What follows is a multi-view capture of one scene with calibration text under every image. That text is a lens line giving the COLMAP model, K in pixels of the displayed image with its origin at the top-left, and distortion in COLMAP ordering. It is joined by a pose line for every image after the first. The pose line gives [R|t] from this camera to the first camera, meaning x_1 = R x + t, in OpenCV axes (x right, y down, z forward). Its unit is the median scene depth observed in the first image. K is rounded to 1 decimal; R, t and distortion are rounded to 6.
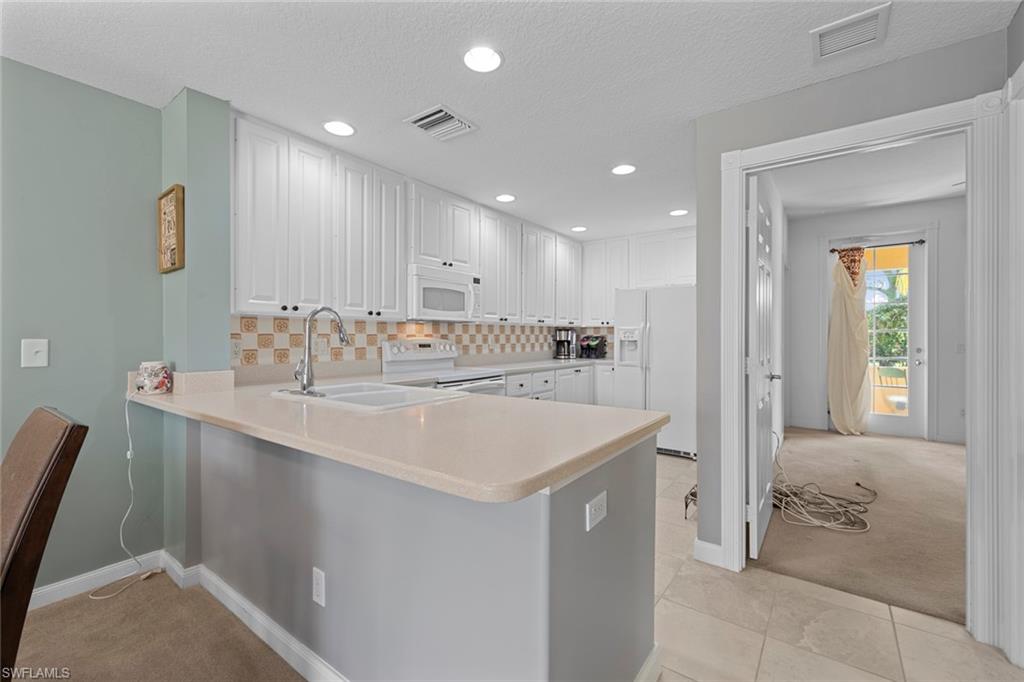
lens RADIAL K [[432.1, 0, 506.0], [0, 432.1, 338.2], [0, 0, 1]] dist [0.005366, 0.001182]
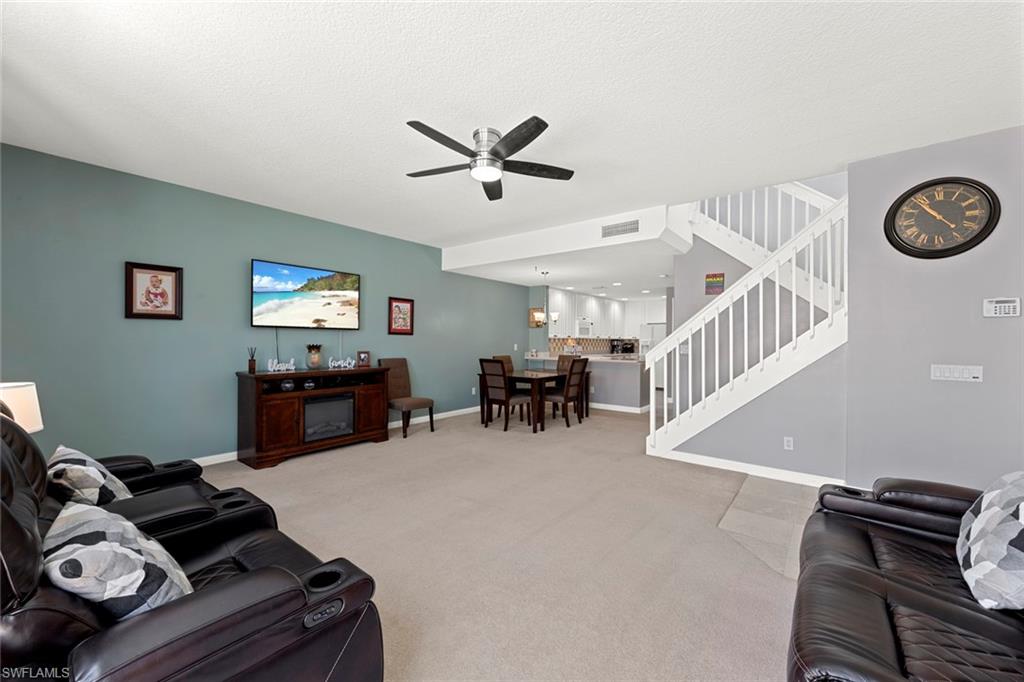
lens RADIAL K [[407.2, 0, 504.4], [0, 407.2, 344.4], [0, 0, 1]] dist [0.005560, -0.000391]
pose [[0.999451, 0.005749, -0.032622, -0.447925], [-0.005597, 0.999973, 0.004746, -0.006030], [0.032648, -0.004561, 0.999457, -1.361557]]
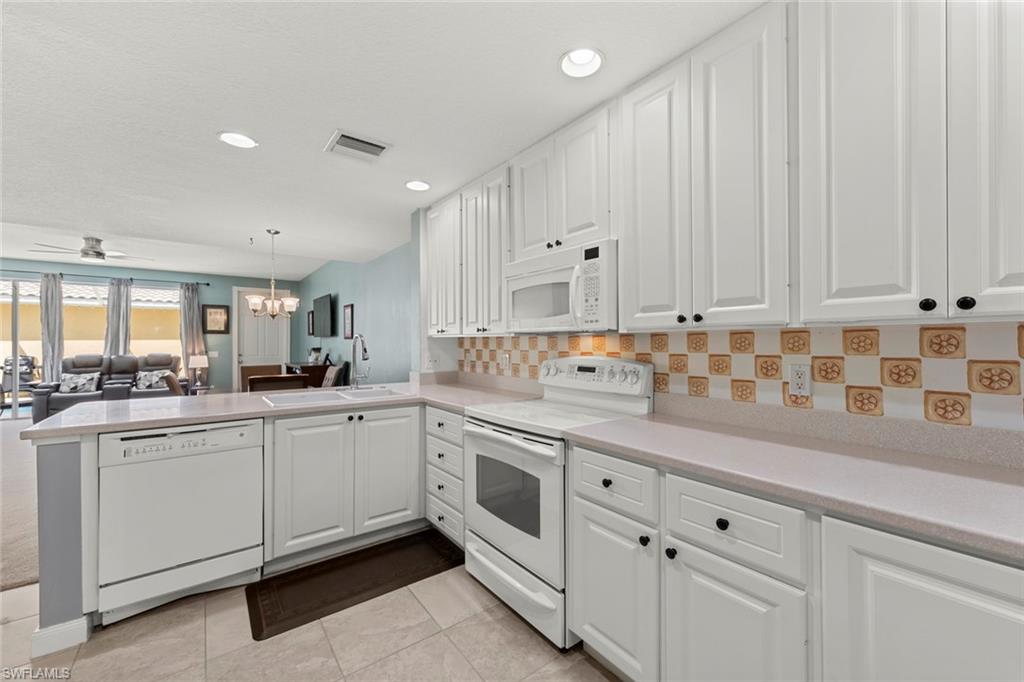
lens RADIAL K [[407.2, 0, 513.8], [0, 407.2, 341.2], [0, 0, 1]] dist [0.005560, -0.000391]
pose [[-0.269965, -0.002571, -0.962867, 0.356832], [-0.000897, 0.999997, -0.002419, -0.019272], [0.962870, 0.000210, -0.269967, 0.847909]]
